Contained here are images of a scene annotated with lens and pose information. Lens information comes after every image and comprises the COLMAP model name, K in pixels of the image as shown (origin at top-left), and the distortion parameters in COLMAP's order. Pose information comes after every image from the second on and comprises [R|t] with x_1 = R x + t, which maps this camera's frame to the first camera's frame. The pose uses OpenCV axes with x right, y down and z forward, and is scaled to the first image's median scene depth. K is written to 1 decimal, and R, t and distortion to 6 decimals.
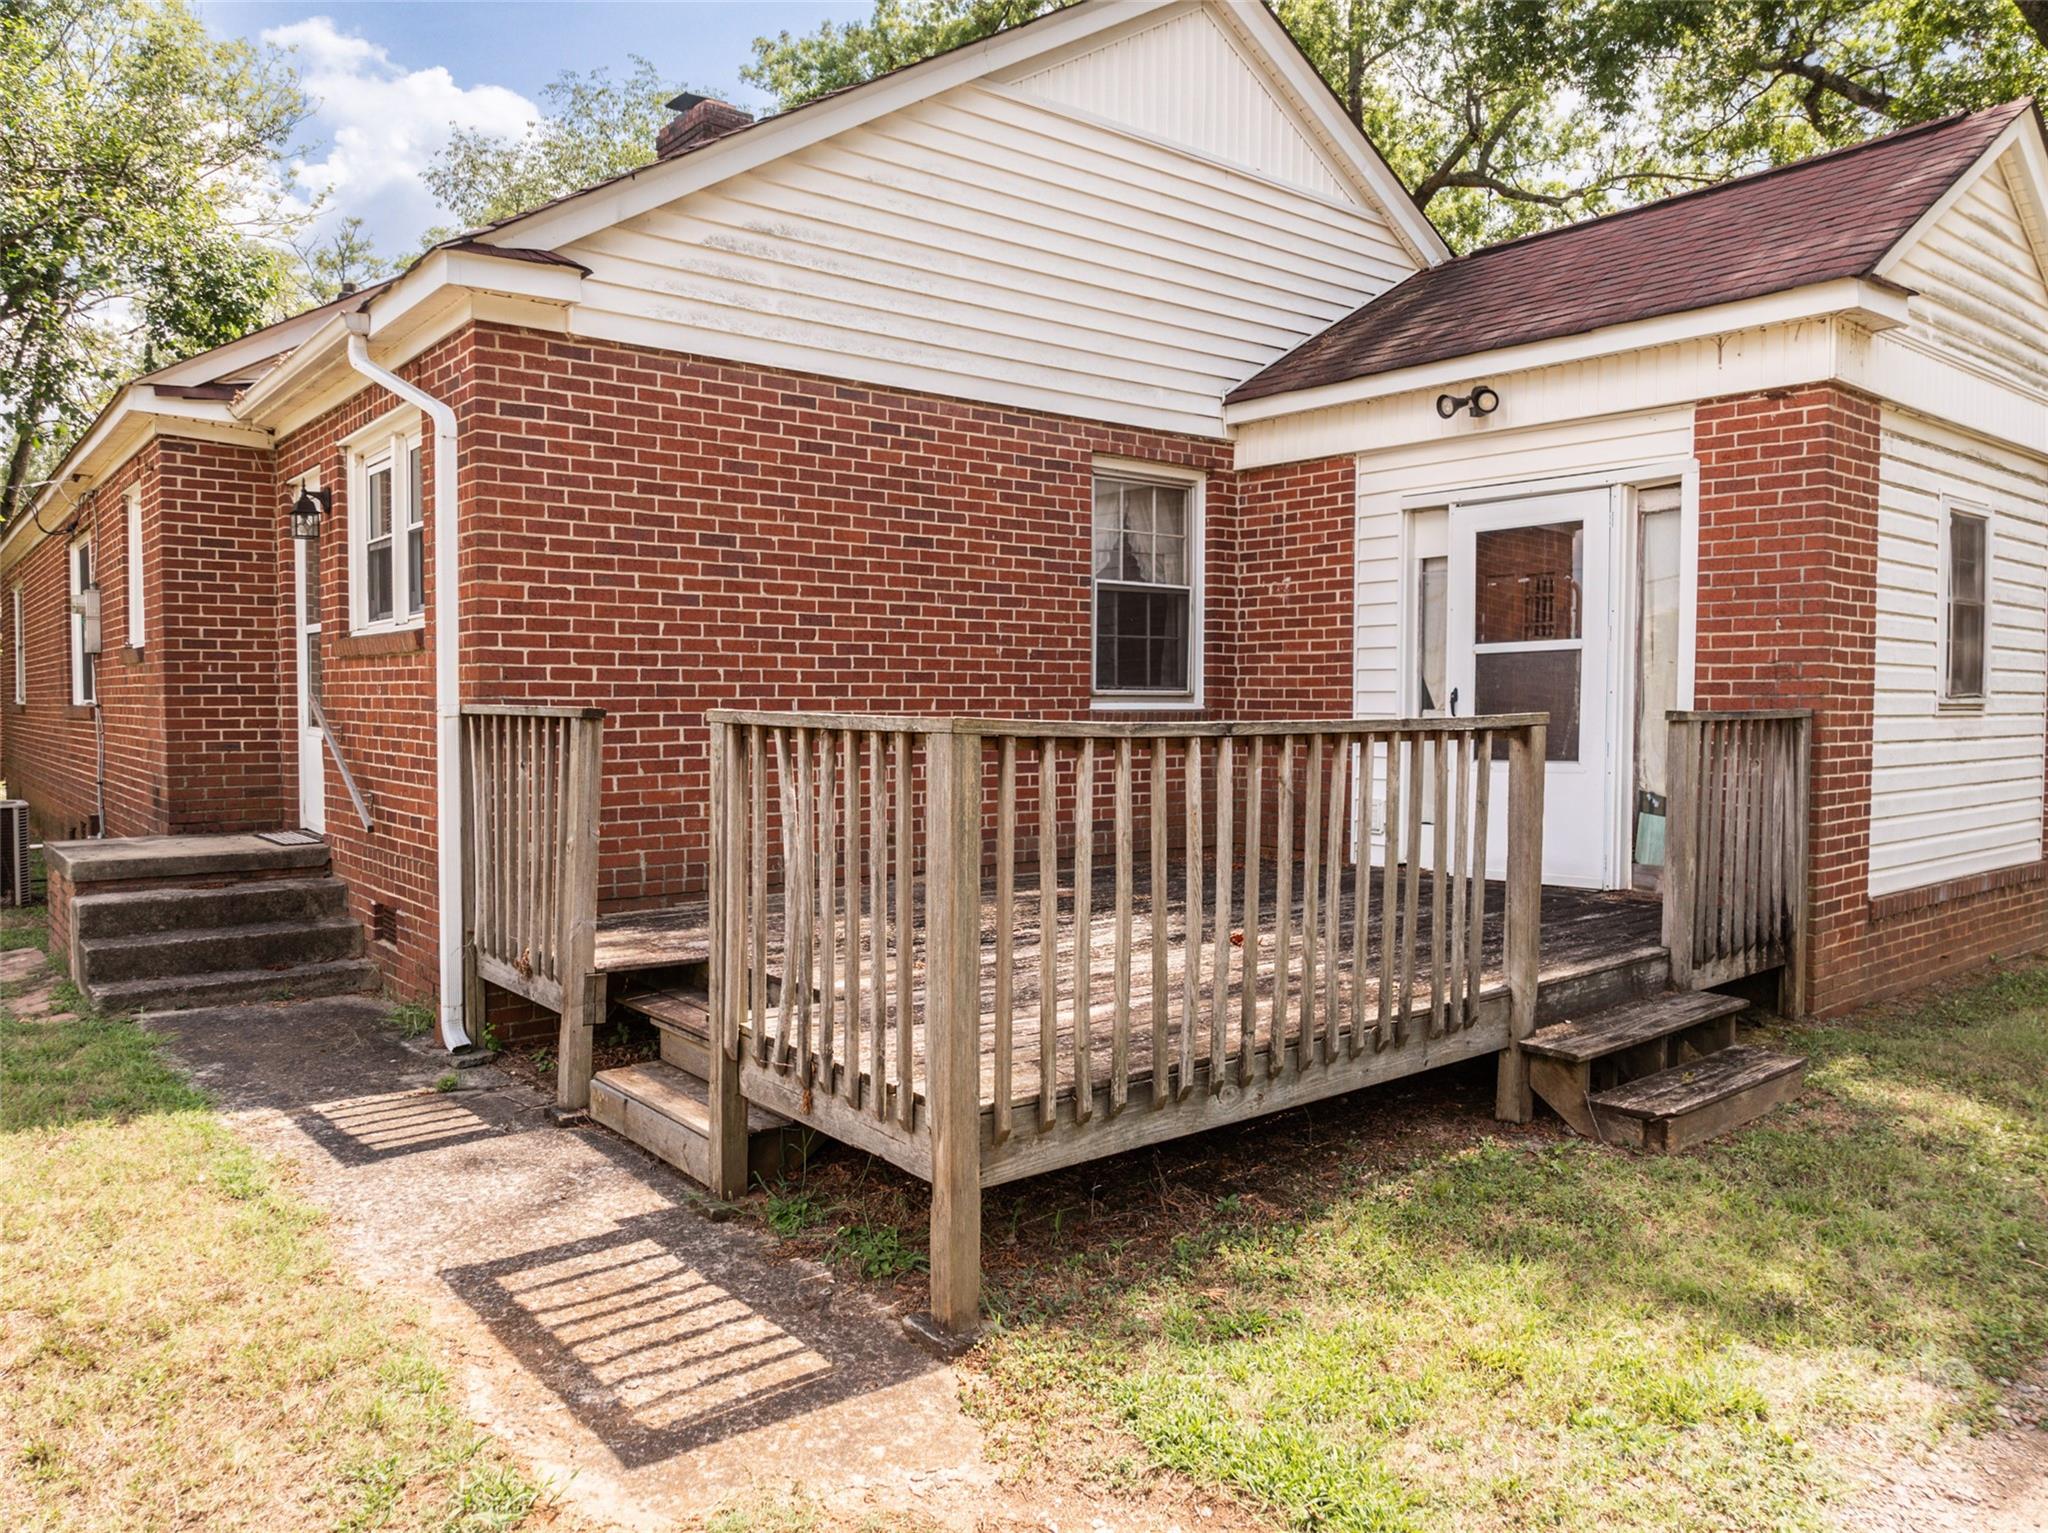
lens RADIAL K [[1444.8, 0, 1024.3], [0, 1444.8, 763.6], [0, 0, 1]] dist [0.000184, 0.000782]
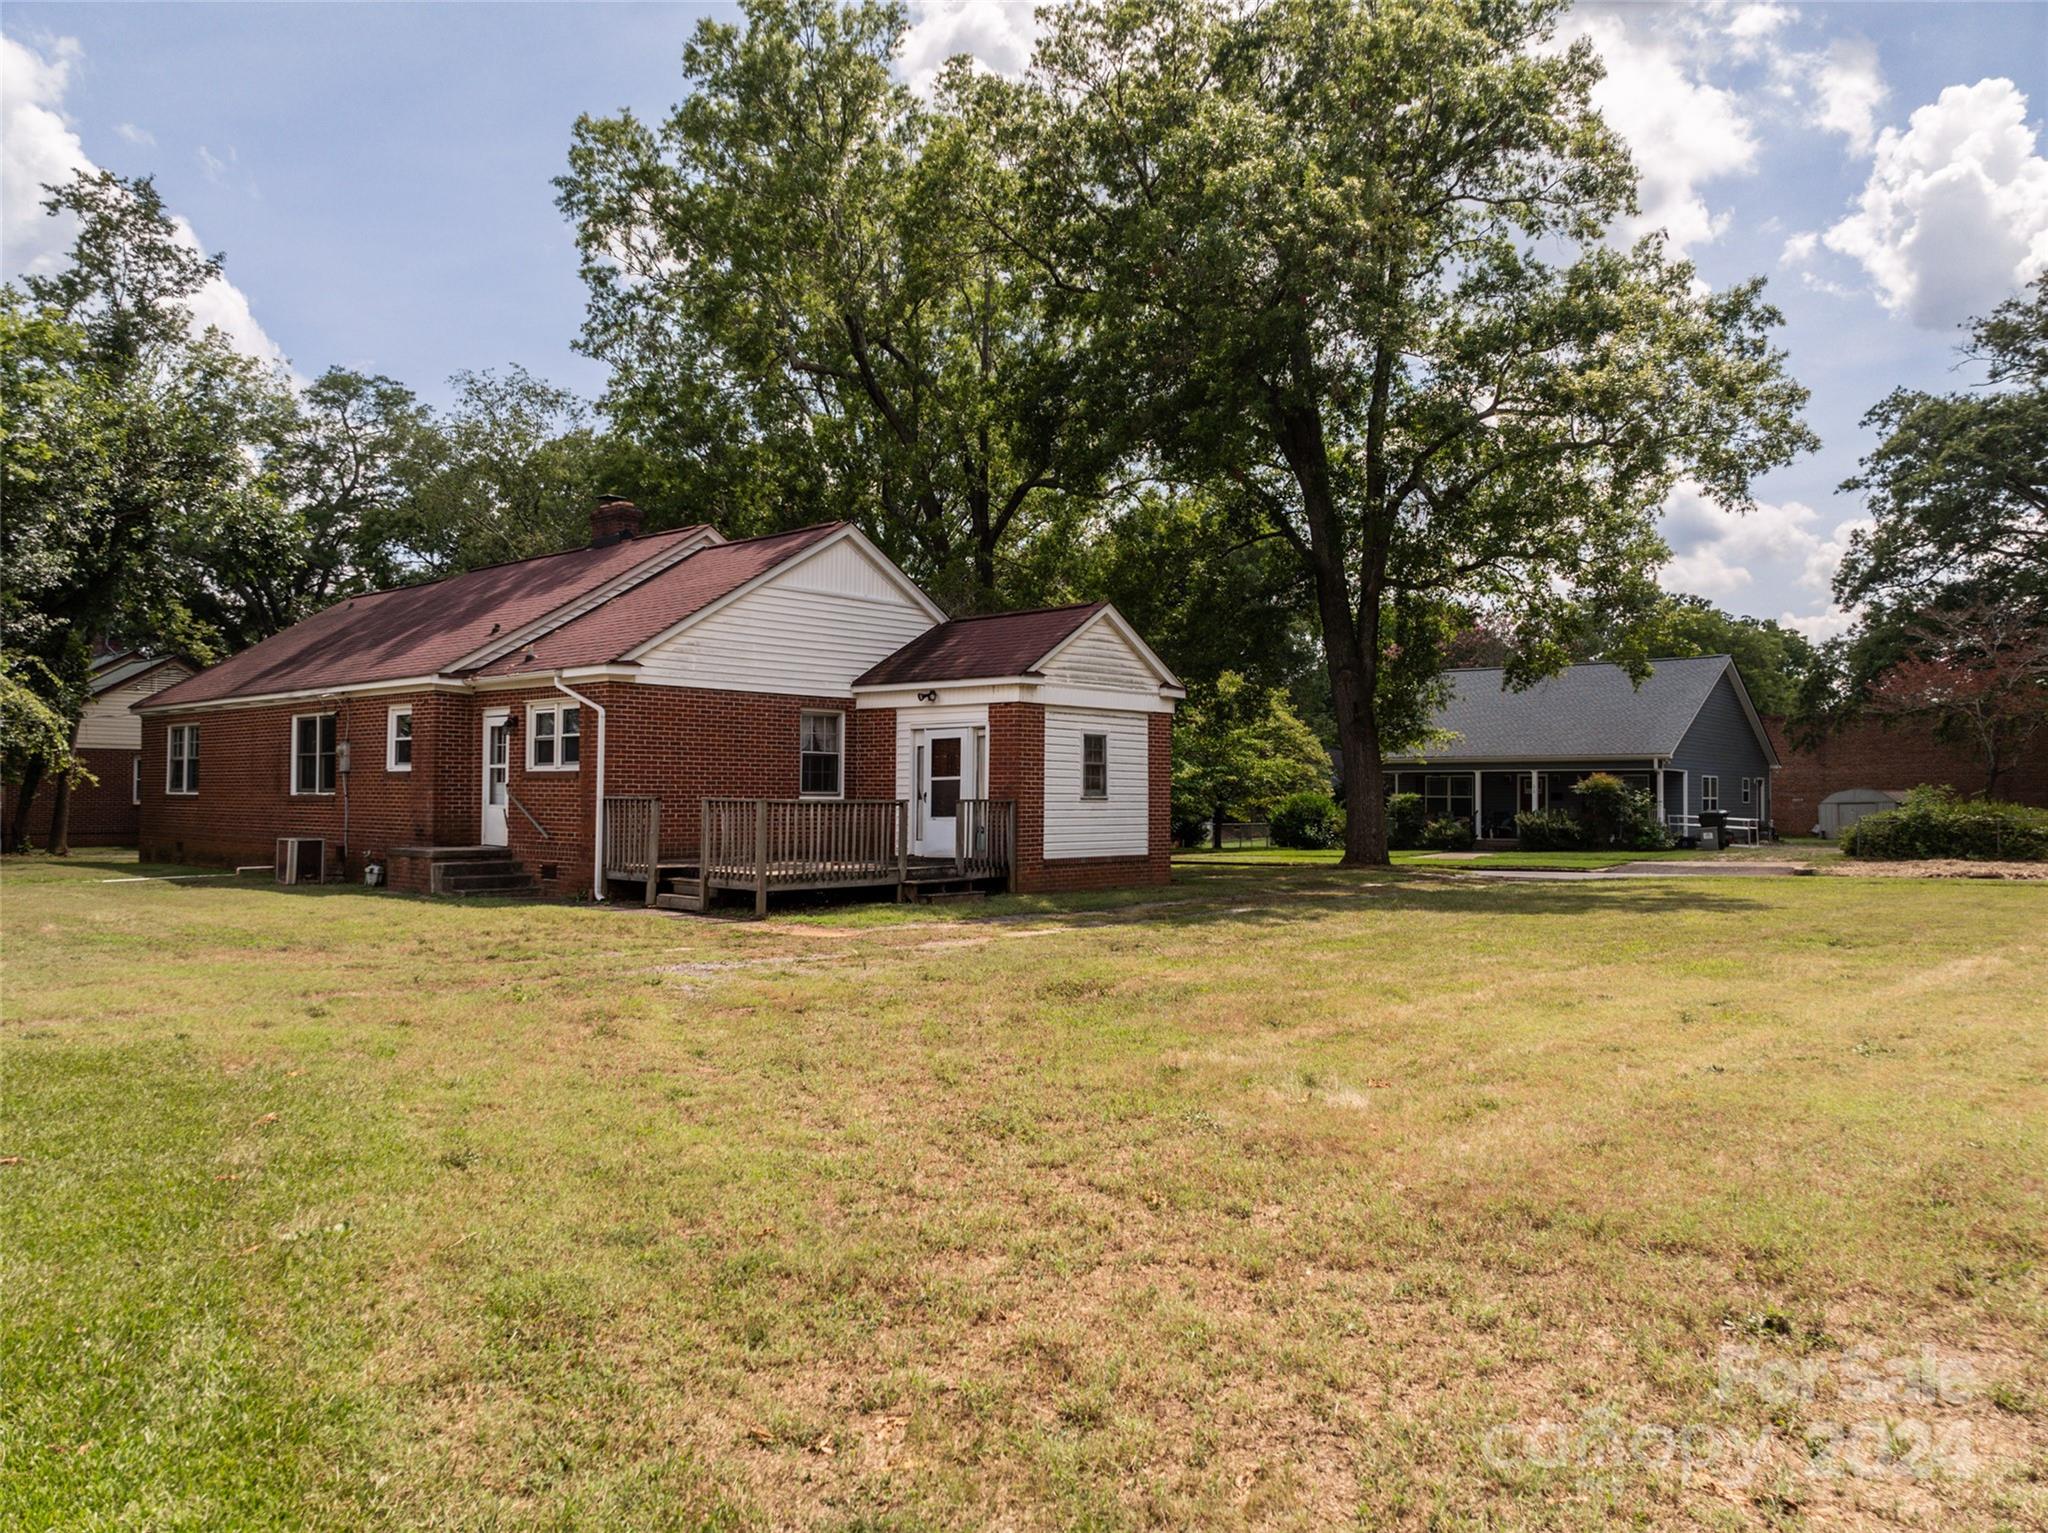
lens RADIAL K [[1444.8, 0, 1030.7], [0, 1444.8, 772.4], [0, 0, 1]] dist [0.000184, 0.000782]
pose [[0.984497, 0.007931, 0.175220, -0.003714], [0.002633, 0.998197, -0.059971, 0.081574], [-0.175379, 0.059503, 0.982701, -1.859792]]
